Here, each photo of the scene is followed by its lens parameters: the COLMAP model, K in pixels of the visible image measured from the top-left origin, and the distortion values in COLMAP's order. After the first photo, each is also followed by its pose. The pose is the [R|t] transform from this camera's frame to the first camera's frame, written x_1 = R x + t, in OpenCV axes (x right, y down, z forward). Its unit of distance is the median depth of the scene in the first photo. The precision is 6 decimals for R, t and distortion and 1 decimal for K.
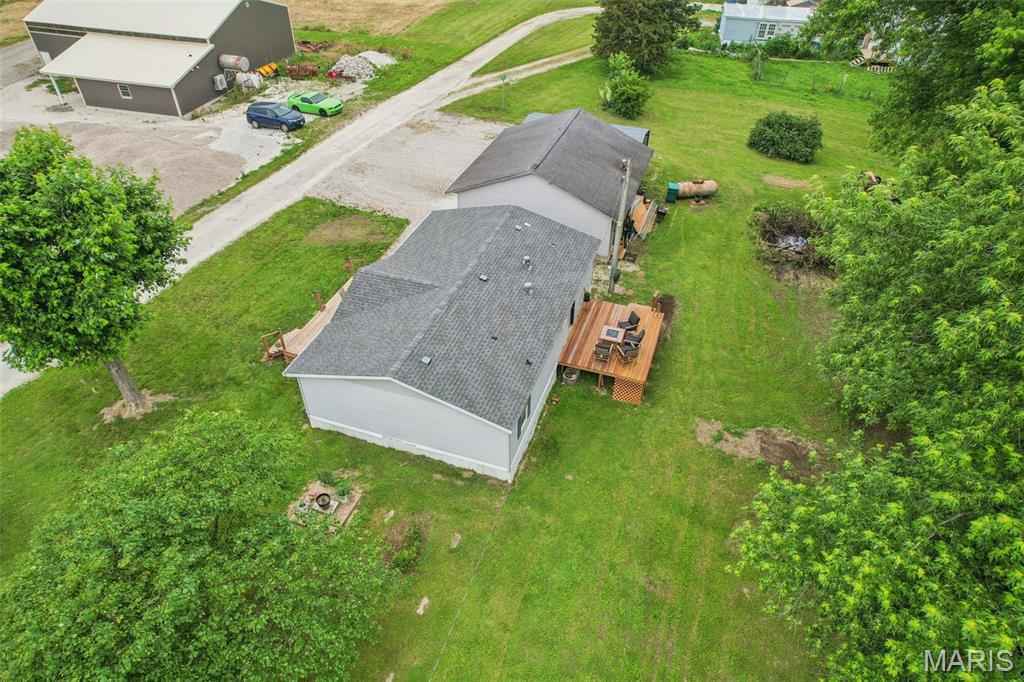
lens RADIAL K [[656.9, 0, 513.7], [0, 656.9, 345.1], [0, 0, 1]] dist [-0.085937, 0.078230]
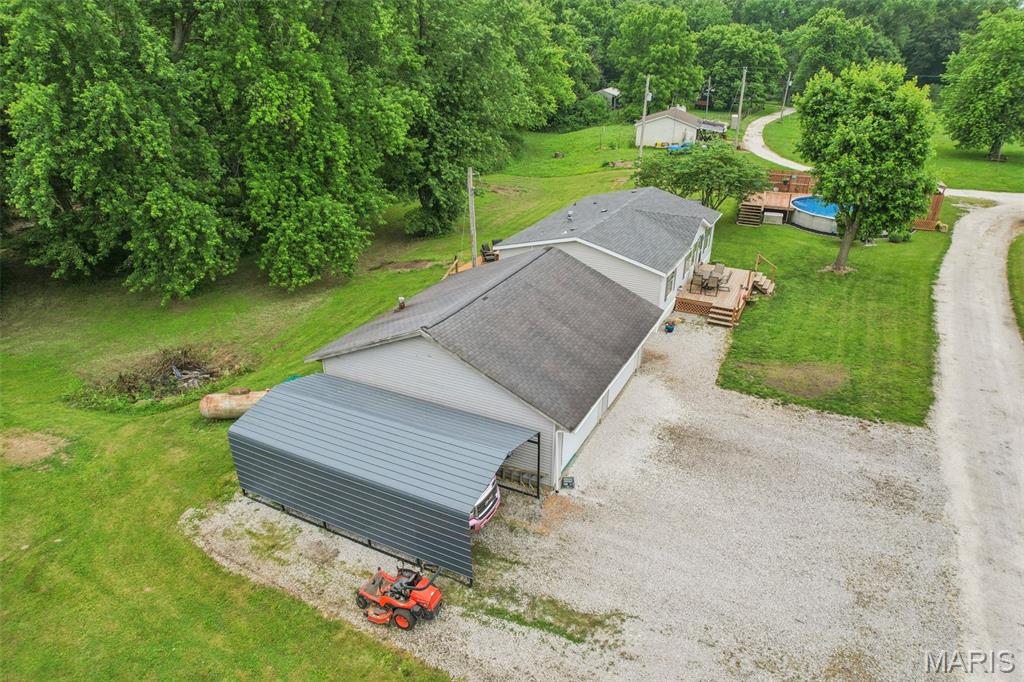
lens RADIAL K [[656.9, 0, 513.7], [0, 656.9, 345.1], [0, 0, 1]] dist [-0.085937, 0.078230]
pose [[-0.990929, -0.069366, 0.115105, -0.022109], [0.074212, 0.431626, 0.898995, -0.747540], [-0.112041, 0.899382, -0.422563, 1.144918]]
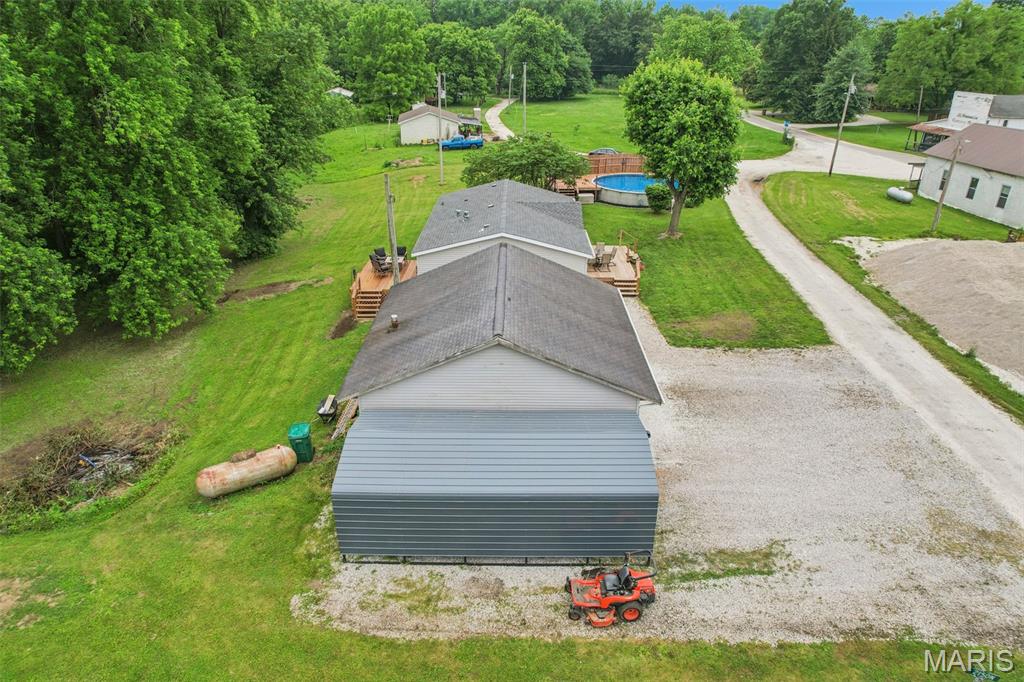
lens RADIAL K [[656.9, 0, 513.7], [0, 656.9, 345.1], [0, 0, 1]] dist [-0.085937, 0.078230]
pose [[-0.947743, 0.121417, -0.295028, 0.216678], [-0.214143, 0.443378, 0.870379, -0.733789], [0.236488, 0.888073, -0.394208, 1.131820]]
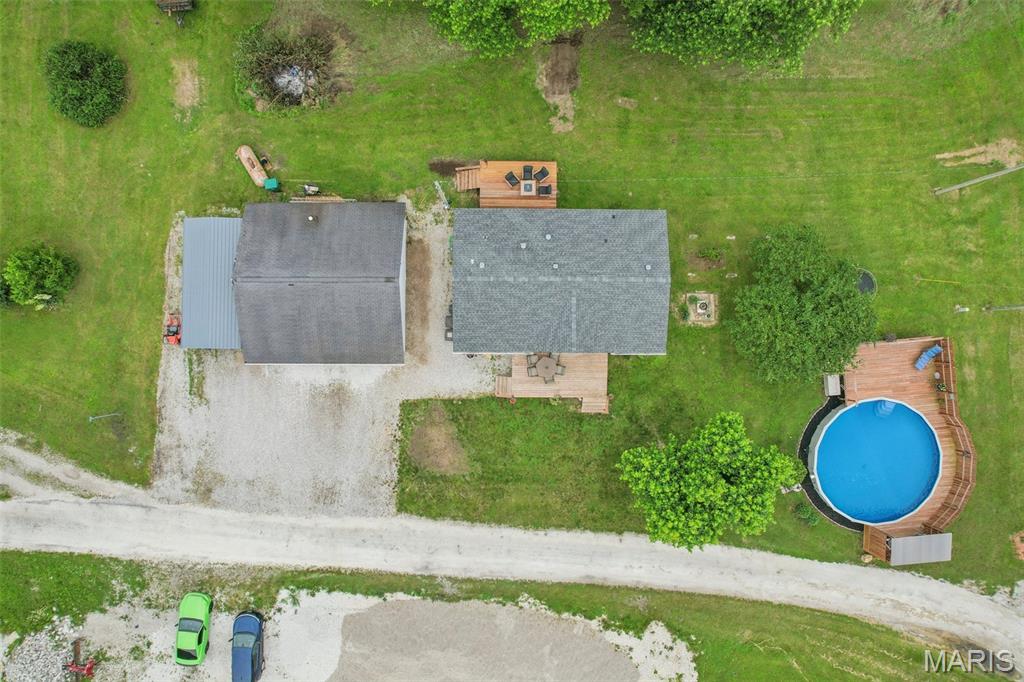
lens RADIAL K [[656.9, 0, 513.7], [0, 656.9, 345.1], [0, 0, 1]] dist [-0.085937, 0.078230]
pose [[-0.319516, -0.947373, -0.019842, -0.096188], [0.589759, -0.215207, 0.778377, -0.833390], [-0.741683, 0.237002, 0.627484, 0.123654]]
